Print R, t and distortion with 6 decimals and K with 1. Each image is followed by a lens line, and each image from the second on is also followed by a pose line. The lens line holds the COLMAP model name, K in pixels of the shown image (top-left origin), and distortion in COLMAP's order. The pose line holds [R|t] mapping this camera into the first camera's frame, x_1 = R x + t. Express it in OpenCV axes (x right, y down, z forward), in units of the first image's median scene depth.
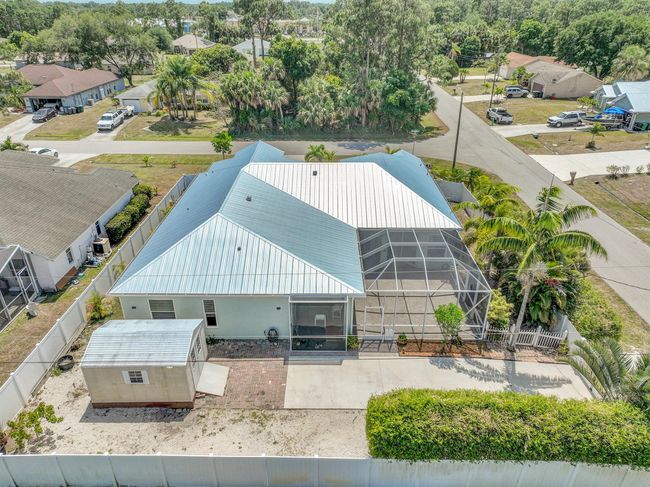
lens RADIAL K [[457.9, 0, 325.0], [0, 457.9, 243.5], [0, 0, 1]] dist [0.004208, 0.002822]
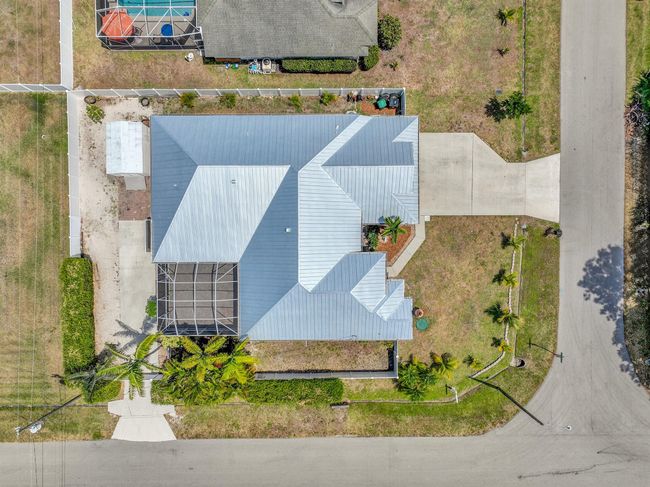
lens RADIAL K [[457.9, 0, 325.0], [0, 457.9, 243.5], [0, 0, 1]] dist [0.004208, 0.002822]
pose [[0.012431, 0.999881, 0.009133, 0.003557], [-0.468660, -0.002242, 0.883376, -0.806409], [0.883291, -0.015261, 0.468576, 0.354210]]
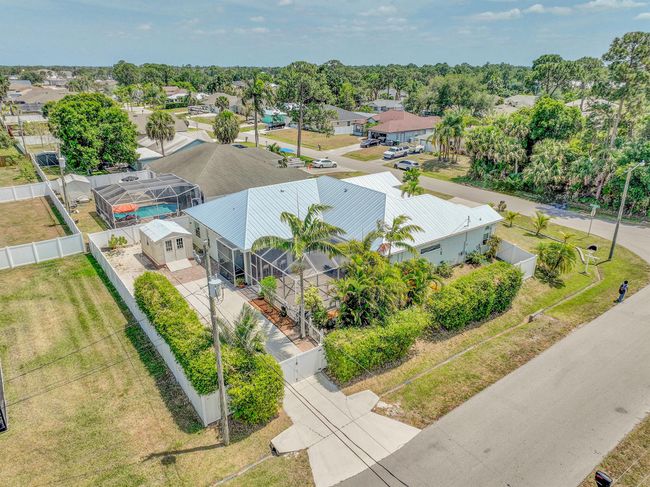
lens RADIAL K [[457.9, 0, 325.0], [0, 457.9, 243.5], [0, 0, 1]] dist [0.004208, 0.002822]
pose [[0.598552, 0.290620, -0.746508, 0.624852], [-0.375418, 0.924970, 0.059086, -0.044486], [0.707670, 0.244887, 0.662747, 0.088737]]
